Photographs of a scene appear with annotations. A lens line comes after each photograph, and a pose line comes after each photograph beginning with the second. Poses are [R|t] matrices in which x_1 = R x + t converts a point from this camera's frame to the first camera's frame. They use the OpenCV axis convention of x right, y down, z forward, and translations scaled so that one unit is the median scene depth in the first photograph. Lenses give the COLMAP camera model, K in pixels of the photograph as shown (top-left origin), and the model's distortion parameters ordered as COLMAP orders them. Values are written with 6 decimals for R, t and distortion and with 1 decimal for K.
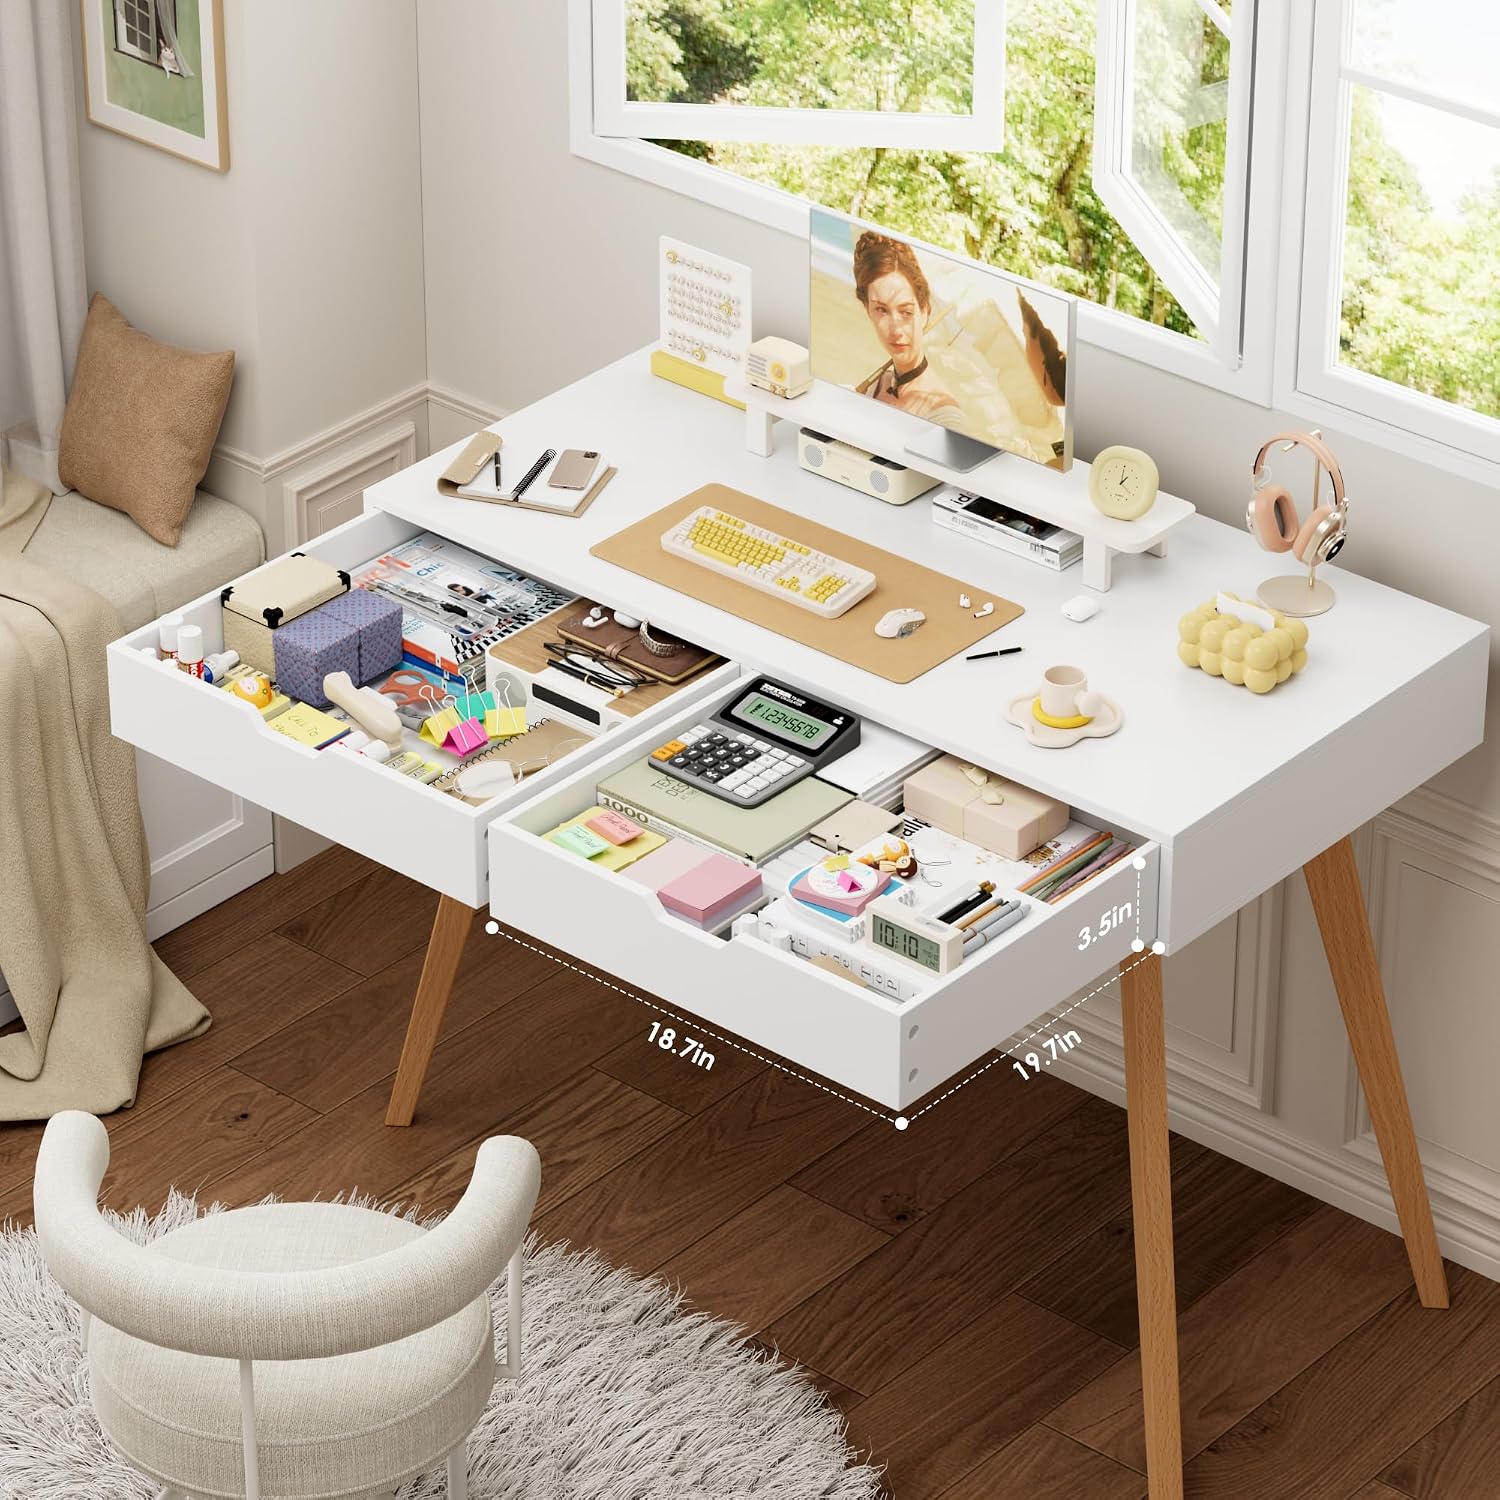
lens RADIAL K [[5475.7, 0, 749.1], [0, 5475.7, 749.3], [0, 0, 1]] dist [-0.115091, 0.000000]
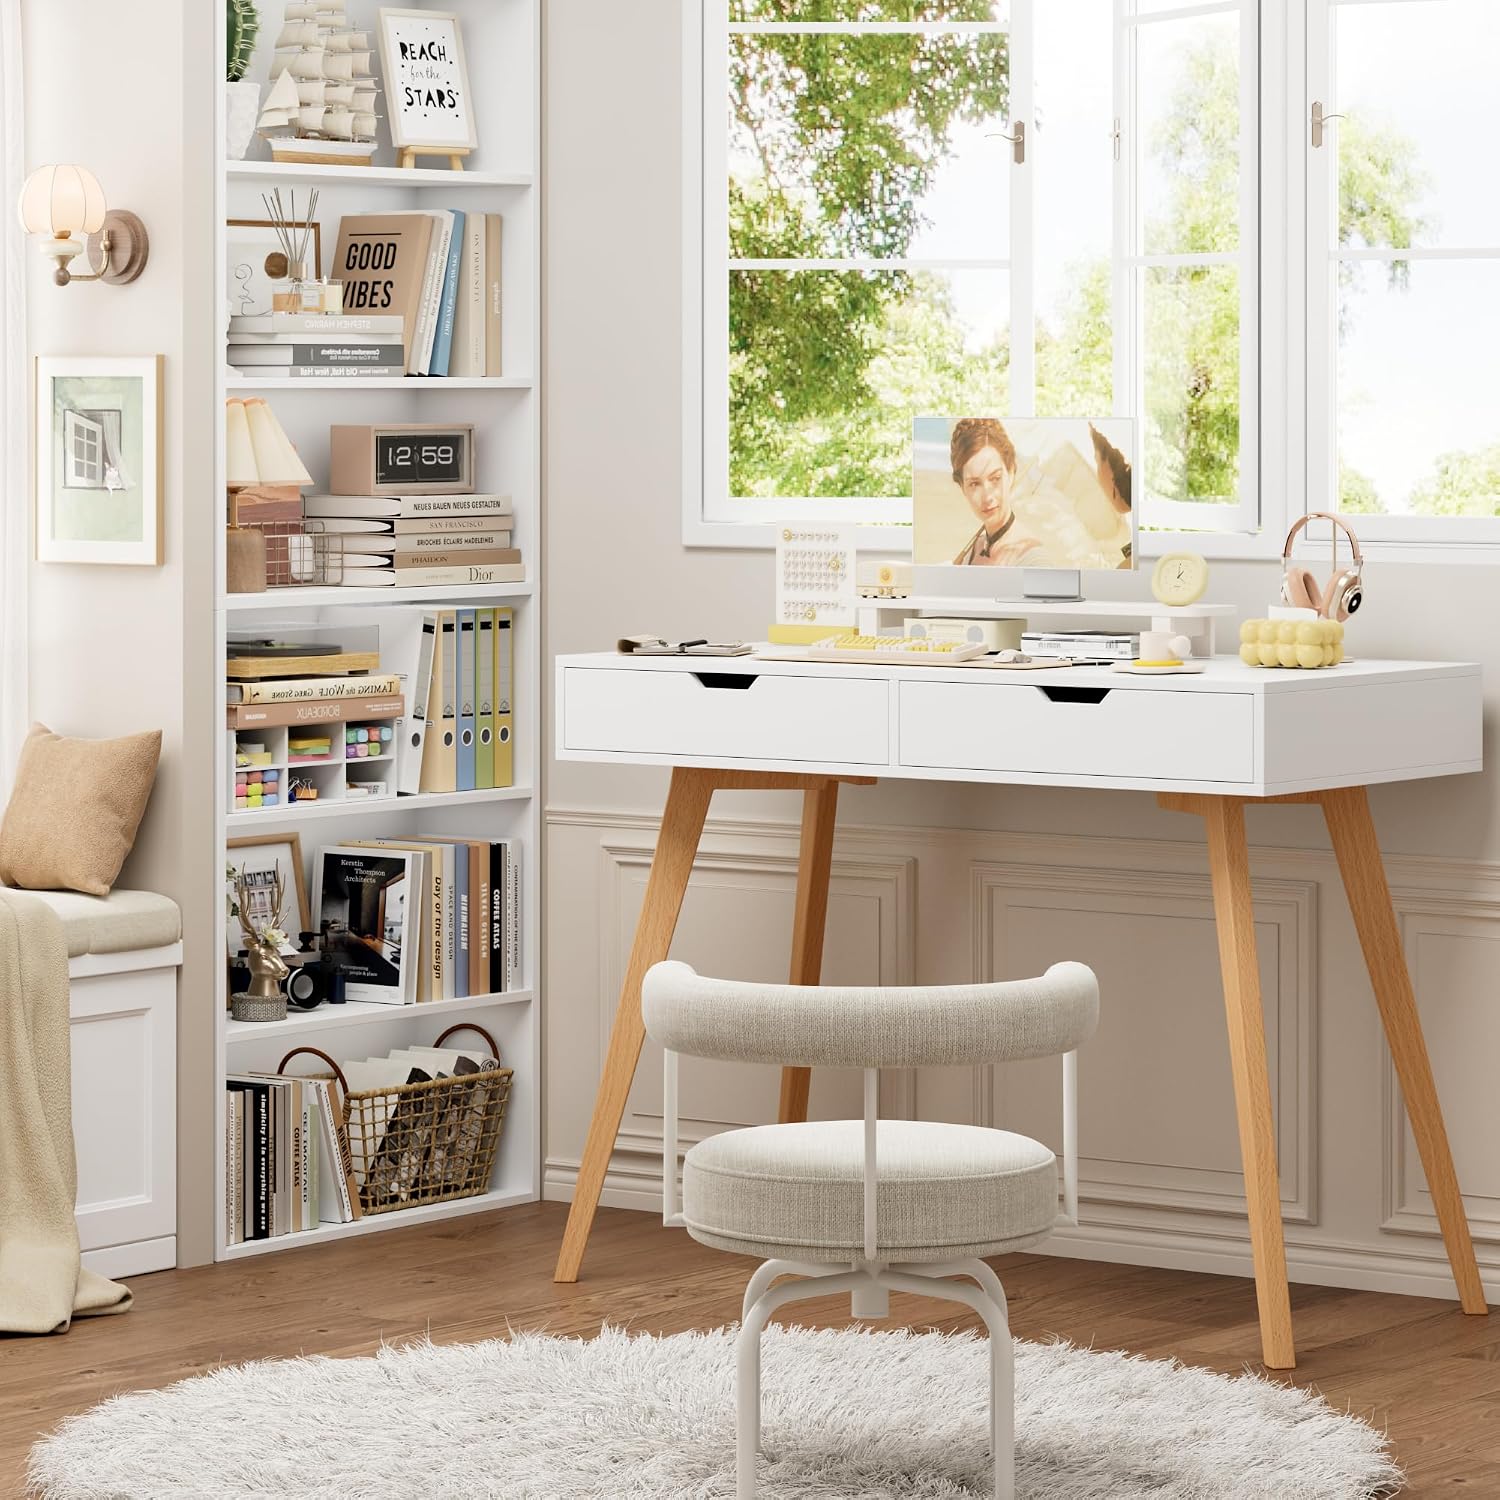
lens RADIAL K [[5475.7, 0, 750.9], [0, 5475.7, 749.4], [0, 0, 1]] dist [-0.115091, 0.000000]
pose [[0.997214, -0.007527, 0.074216, -0.120898], [0.039345, 0.898331, -0.437554, 0.522877], [-0.063377, 0.439255, 0.896124, -0.096821]]
